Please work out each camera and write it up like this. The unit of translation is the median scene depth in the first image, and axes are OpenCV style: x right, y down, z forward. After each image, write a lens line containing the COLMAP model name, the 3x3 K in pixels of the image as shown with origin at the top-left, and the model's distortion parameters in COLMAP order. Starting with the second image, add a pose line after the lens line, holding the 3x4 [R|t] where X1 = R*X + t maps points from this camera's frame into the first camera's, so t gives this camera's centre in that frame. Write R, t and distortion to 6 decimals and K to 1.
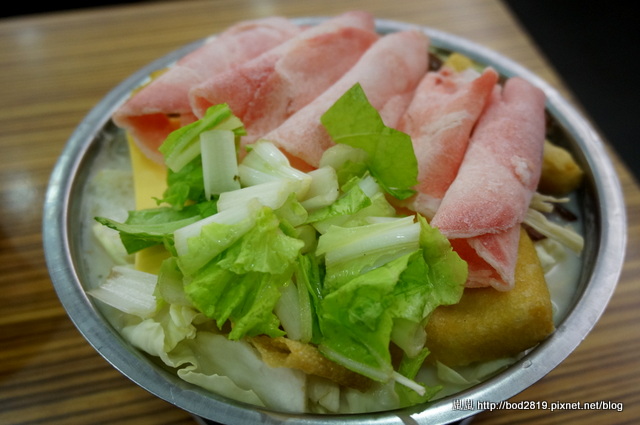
lens RADIAL K [[682.1, 0, 319.7], [0, 682.1, 212.2], [0, 0, 1]] dist [-0.004185, 0.000000]
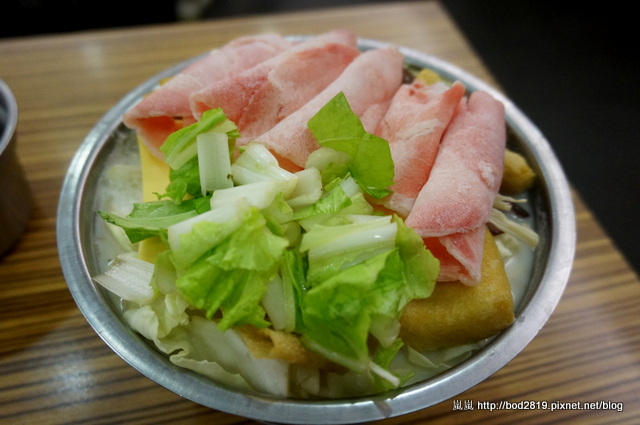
lens RADIAL K [[514.9, 0, 321.2], [0, 514.9, 213.0], [0, 0, 1]] dist [-0.016658, -0.008323]
pose [[0.999605, 0.016169, 0.022988, 0.007242], [-0.017060, 0.999090, 0.039100, -0.026520], [-0.022335, -0.039477, 0.998971, 0.164934]]
